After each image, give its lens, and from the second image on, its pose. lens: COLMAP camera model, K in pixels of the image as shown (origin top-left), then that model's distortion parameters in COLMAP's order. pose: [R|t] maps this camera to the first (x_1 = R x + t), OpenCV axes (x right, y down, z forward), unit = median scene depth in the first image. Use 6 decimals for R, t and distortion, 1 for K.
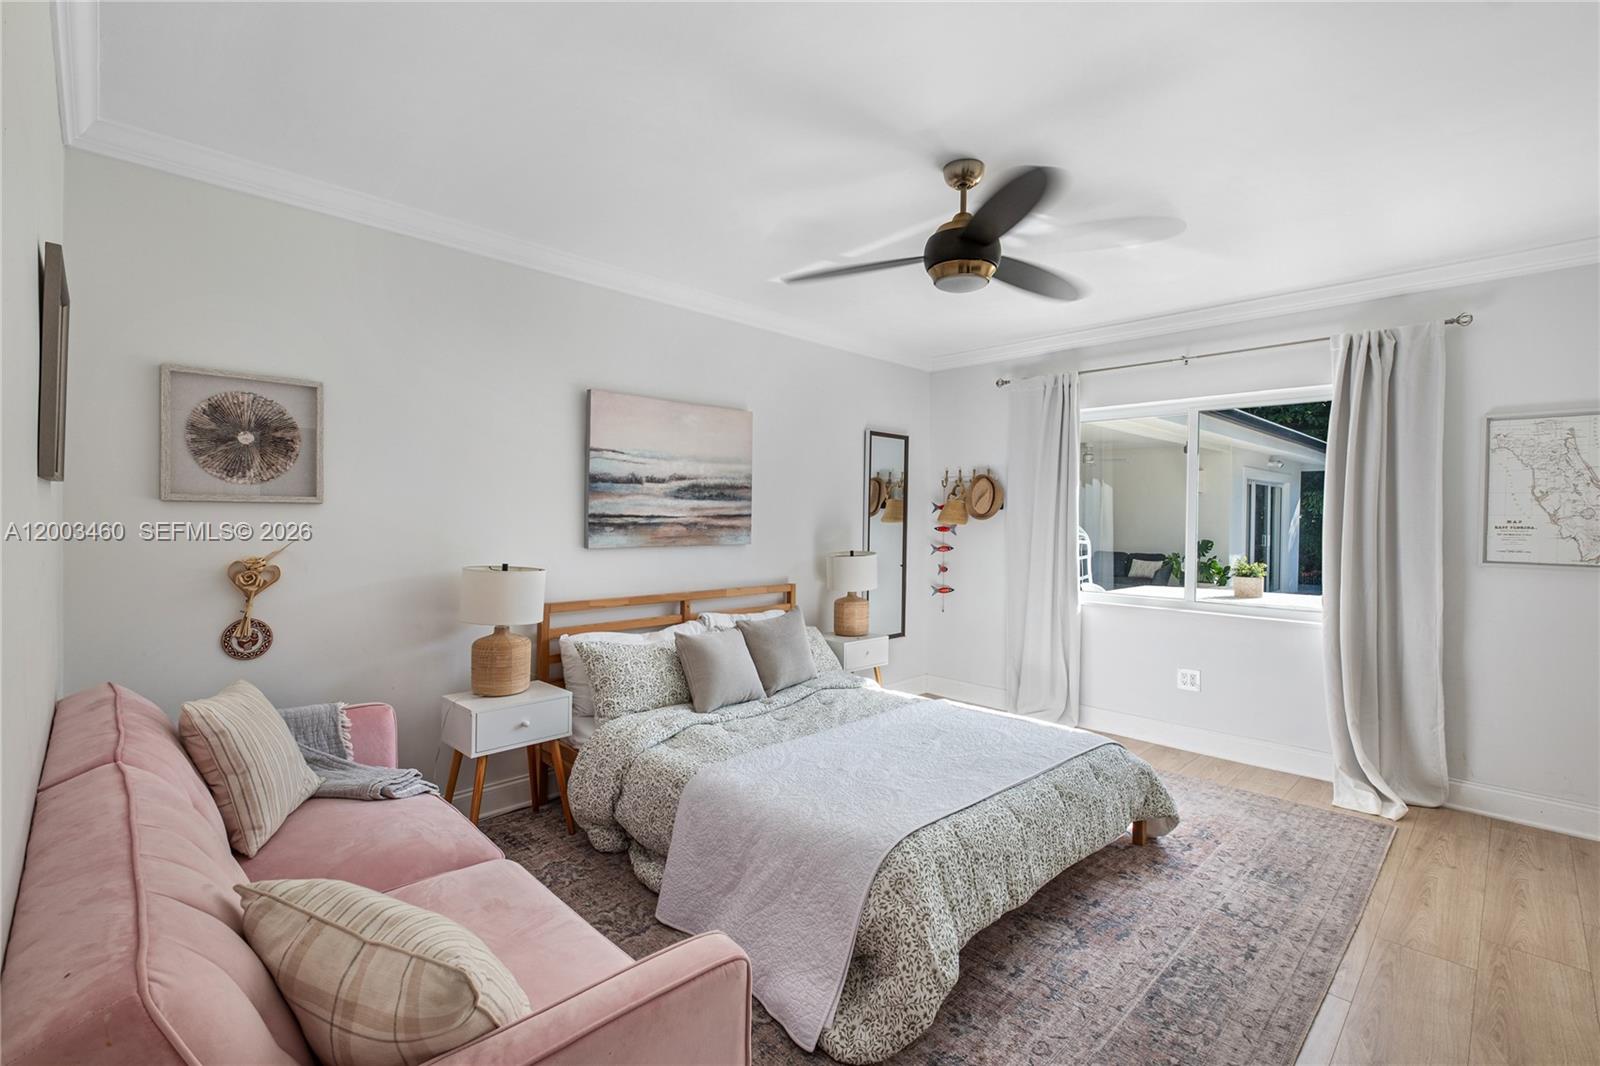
lens RADIAL K [[714.8, 0, 802.6], [0, 714.8, 524.7], [0, 0, 1]] dist [0.003089, -0.004592]
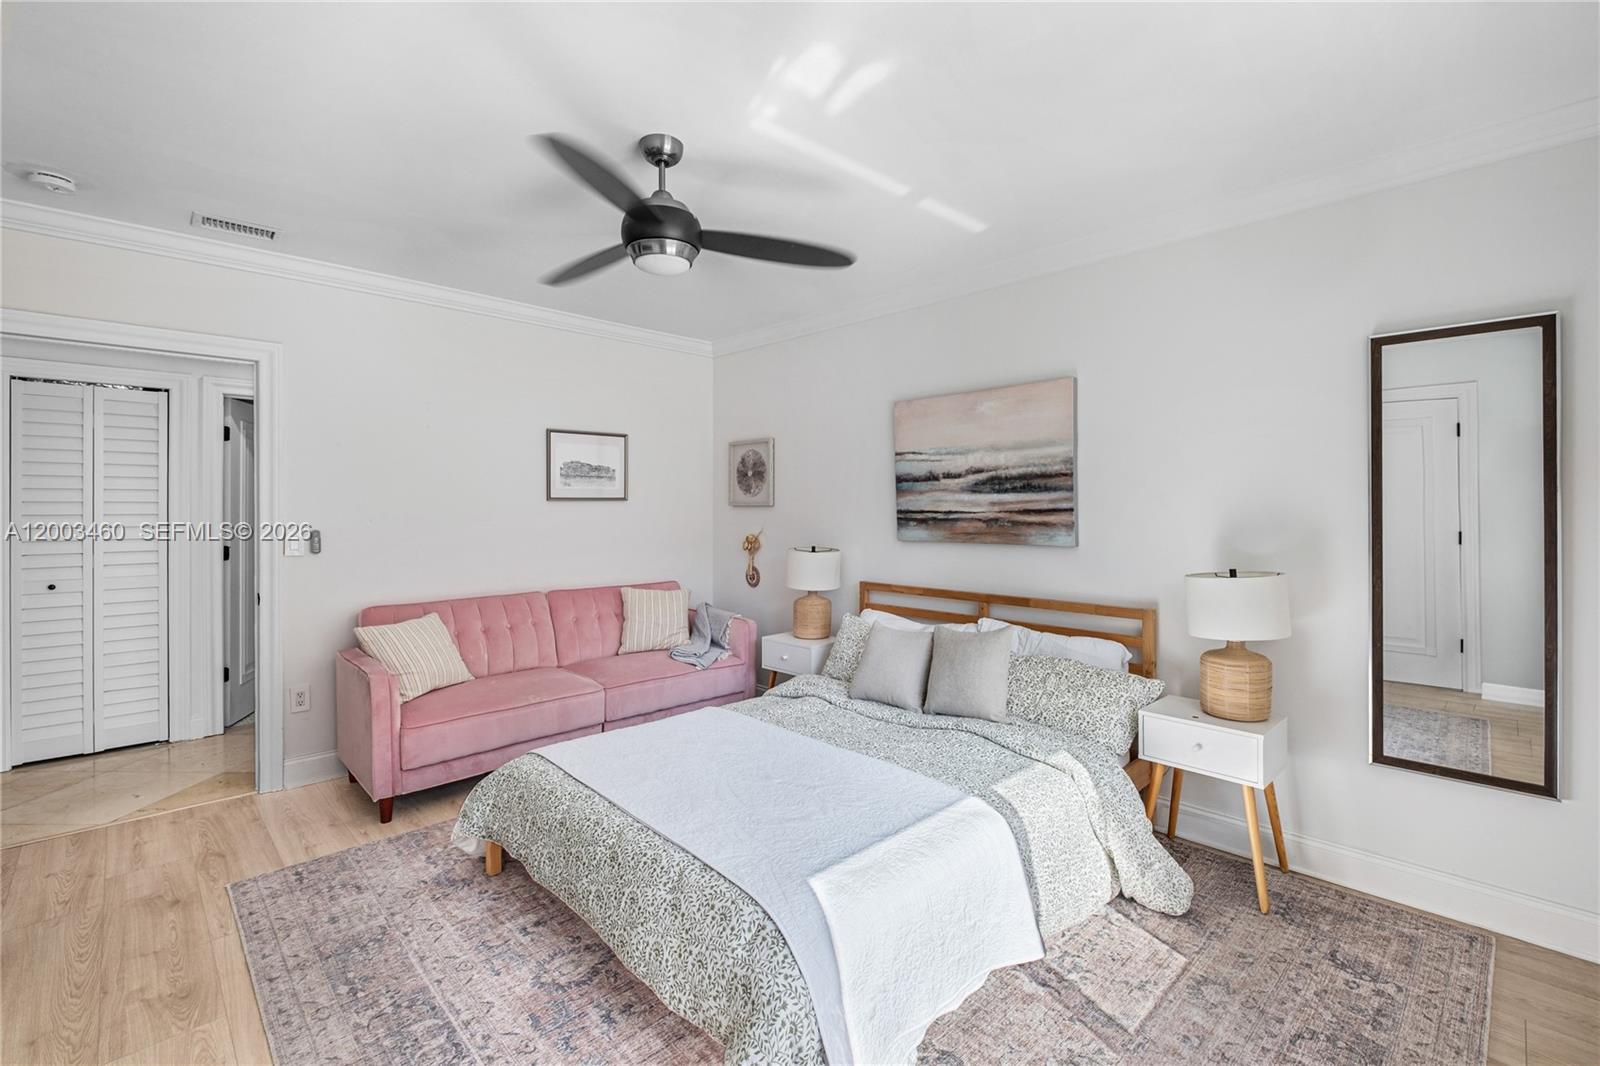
lens RADIAL K [[714.8, 0, 833.0], [0, 714.8, 507.0], [0, 0, 1]] dist [0.003089, -0.004592]
pose [[0.003374, -0.013797, -0.999899, 0.795818], [-0.010441, 0.999850, -0.013832, -0.002939], [0.999940, 0.010487, 0.003229, 0.832456]]
